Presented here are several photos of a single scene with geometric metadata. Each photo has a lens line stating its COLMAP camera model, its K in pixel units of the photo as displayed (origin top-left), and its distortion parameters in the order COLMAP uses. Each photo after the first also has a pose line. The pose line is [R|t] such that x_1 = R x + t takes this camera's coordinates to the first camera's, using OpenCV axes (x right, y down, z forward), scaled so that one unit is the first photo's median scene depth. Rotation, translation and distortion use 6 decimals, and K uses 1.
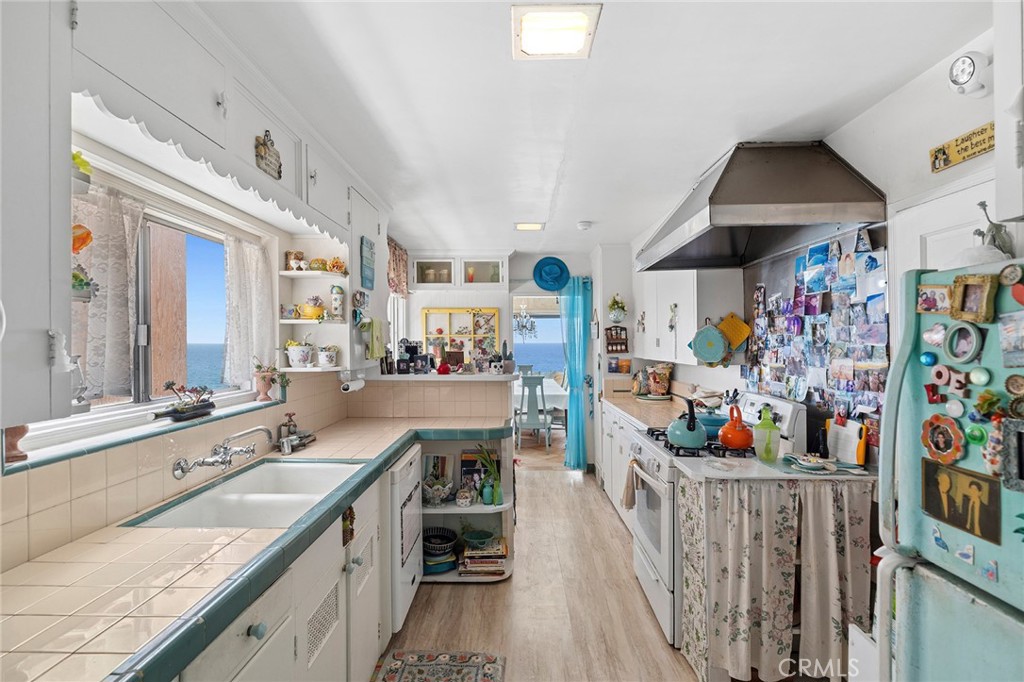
lens RADIAL K [[468.4, 0, 509.2], [0, 468.4, 343.3], [0, 0, 1]] dist [0.004674, -0.000256]
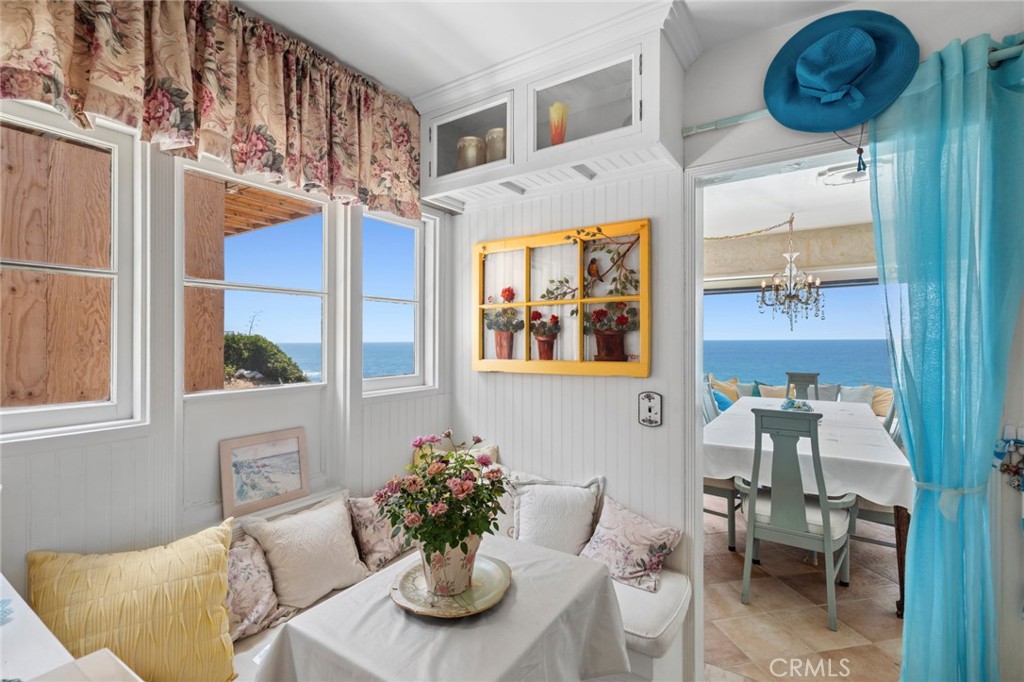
lens RADIAL K [[468.4, 0, 515.1], [0, 468.4, 346.0], [0, 0, 1]] dist [0.004674, -0.000256]
pose [[0.846031, 0.003519, -0.533122, 0.078223], [0.010080, 0.999694, 0.022595, 0.010792], [0.533038, -0.024490, 0.845737, 0.651656]]
